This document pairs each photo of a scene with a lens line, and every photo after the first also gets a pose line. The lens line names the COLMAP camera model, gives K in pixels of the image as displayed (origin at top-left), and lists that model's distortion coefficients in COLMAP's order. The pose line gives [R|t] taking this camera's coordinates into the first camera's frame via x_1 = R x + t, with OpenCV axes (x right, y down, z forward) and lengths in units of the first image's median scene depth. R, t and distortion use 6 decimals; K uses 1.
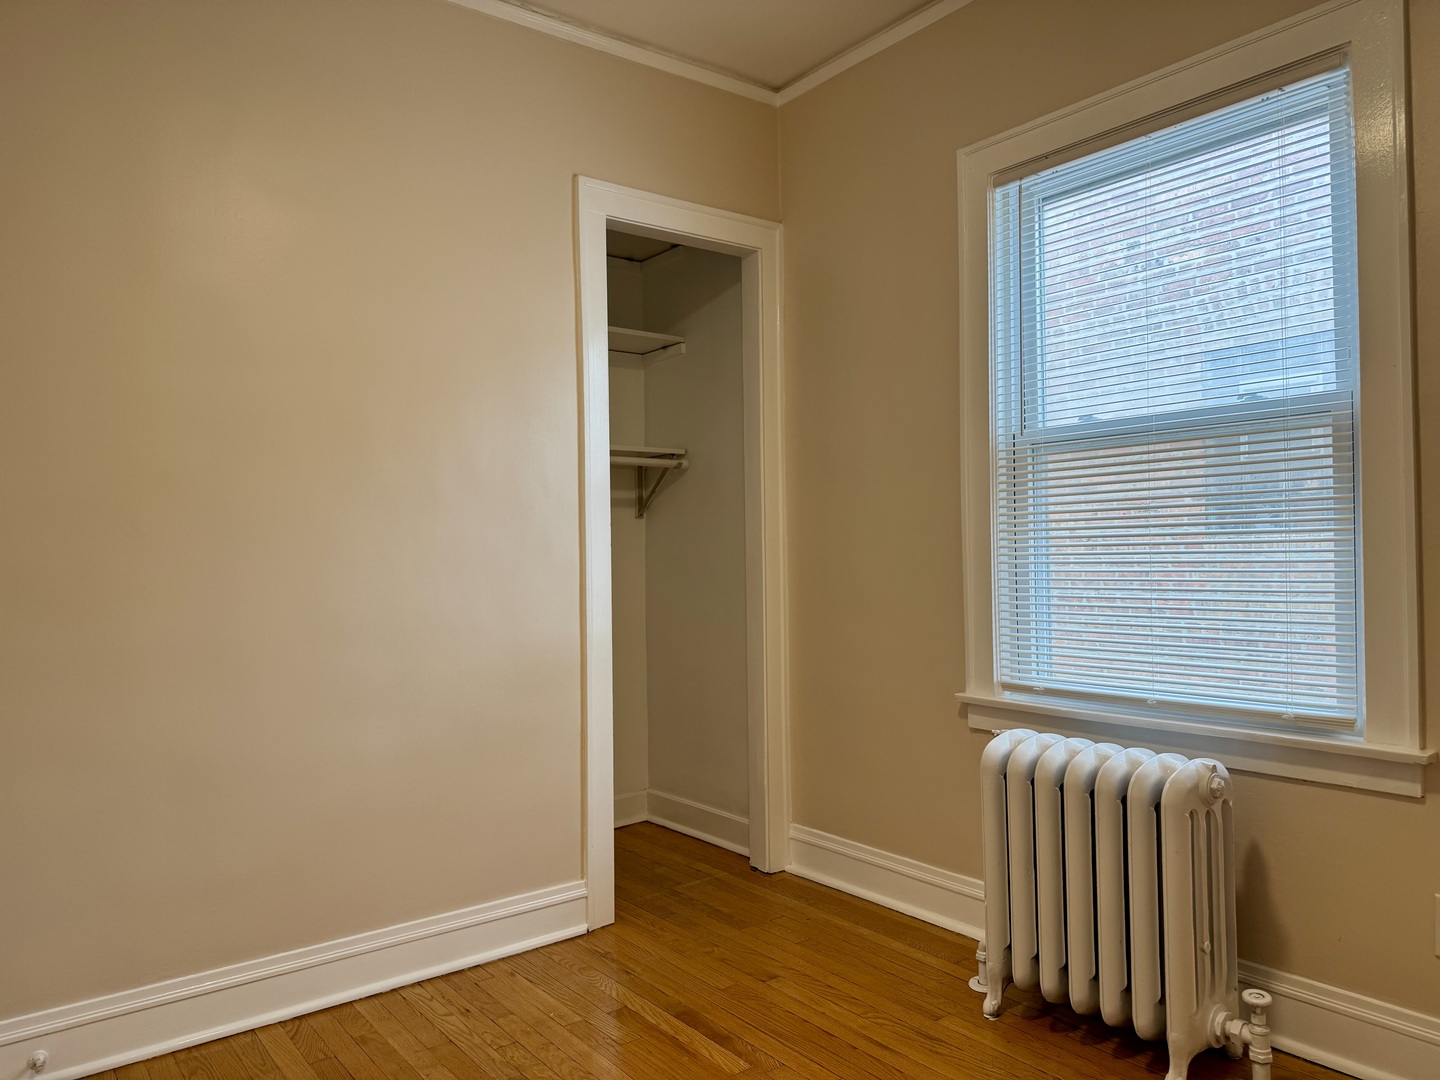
lens RADIAL K [[1040.5, 0, 719.5], [0, 1040.5, 520.8], [0, 0, 1]] dist [0.007759, 0.001154]
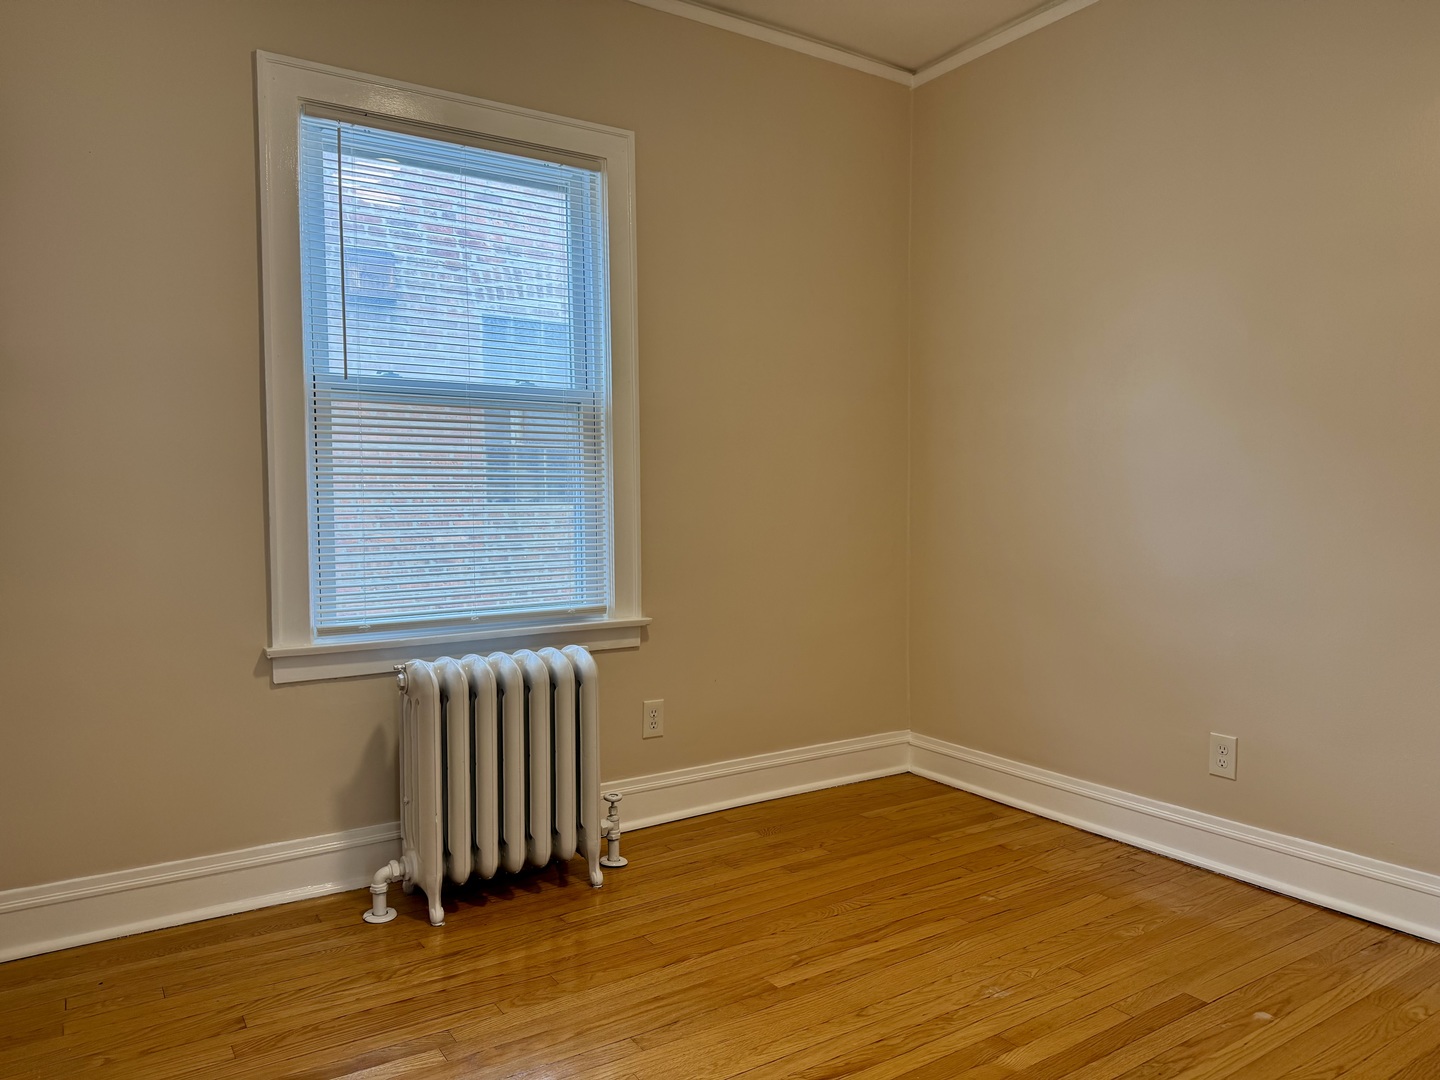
lens RADIAL K [[1008.5, 0, 720.0], [0, 1008.5, 540.0], [0, 0, 1]] dist [0.025829, -0.037210]
pose [[0.068815, -0.020748, 0.997414, -0.688389], [-0.016479, 0.999624, 0.021931, 0.046458], [-0.997493, -0.017946, 0.068447, 0.585639]]
